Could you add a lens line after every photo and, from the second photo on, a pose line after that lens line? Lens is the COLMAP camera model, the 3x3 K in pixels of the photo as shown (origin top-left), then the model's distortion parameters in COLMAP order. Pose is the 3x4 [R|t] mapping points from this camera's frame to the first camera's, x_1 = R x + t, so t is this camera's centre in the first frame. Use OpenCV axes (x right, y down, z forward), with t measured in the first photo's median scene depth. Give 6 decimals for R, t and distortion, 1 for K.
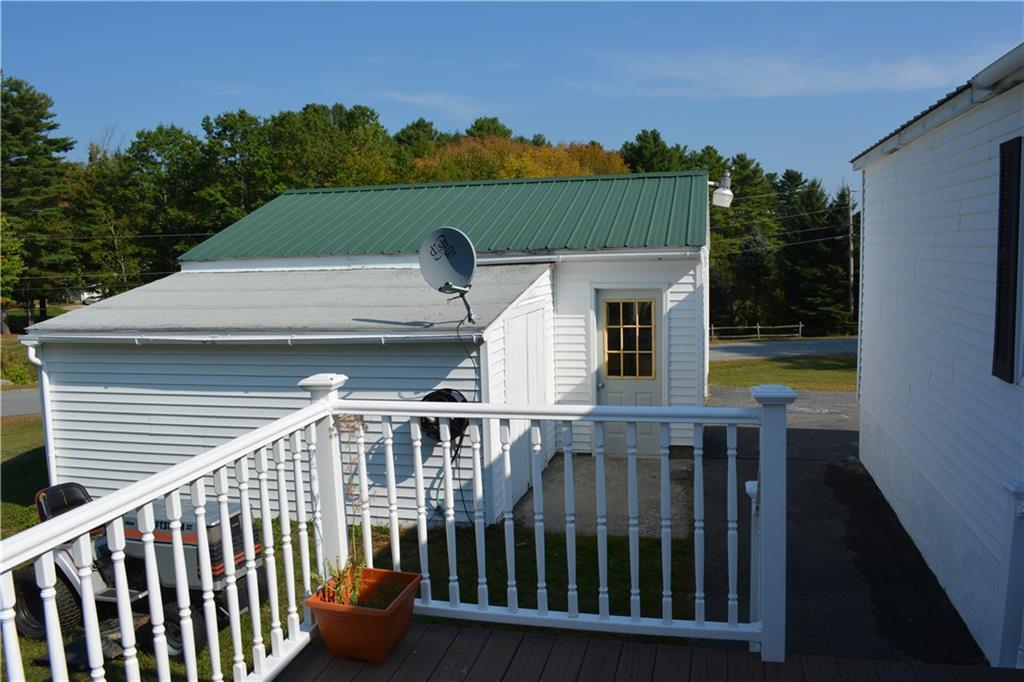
lens RADIAL K [[799.1, 0, 513.8], [0, 799.1, 344.1], [0, 0, 1]] dist [-0.078728, 0.001813]
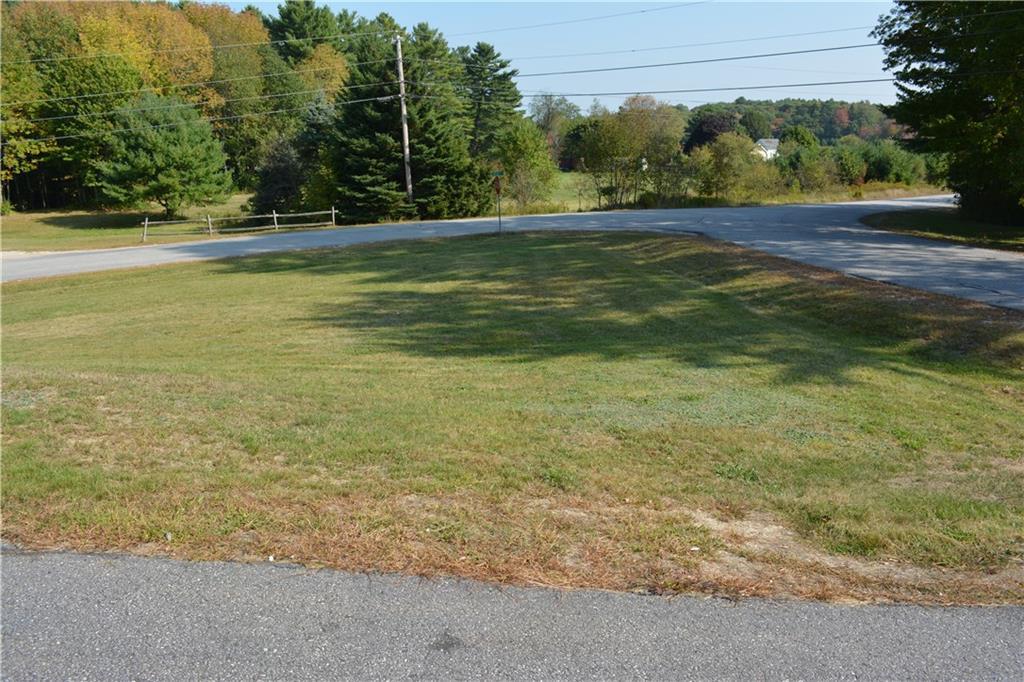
lens RADIAL K [[799.1, 0, 510.5], [0, 799.1, 339.1], [0, 0, 1]] dist [-0.078728, 0.001813]
pose [[0.959124, -0.076282, 0.272513, 0.290615], [0.040185, 0.989939, 0.135671, 0.002558], [-0.280120, -0.119174, 0.952539, 0.165315]]
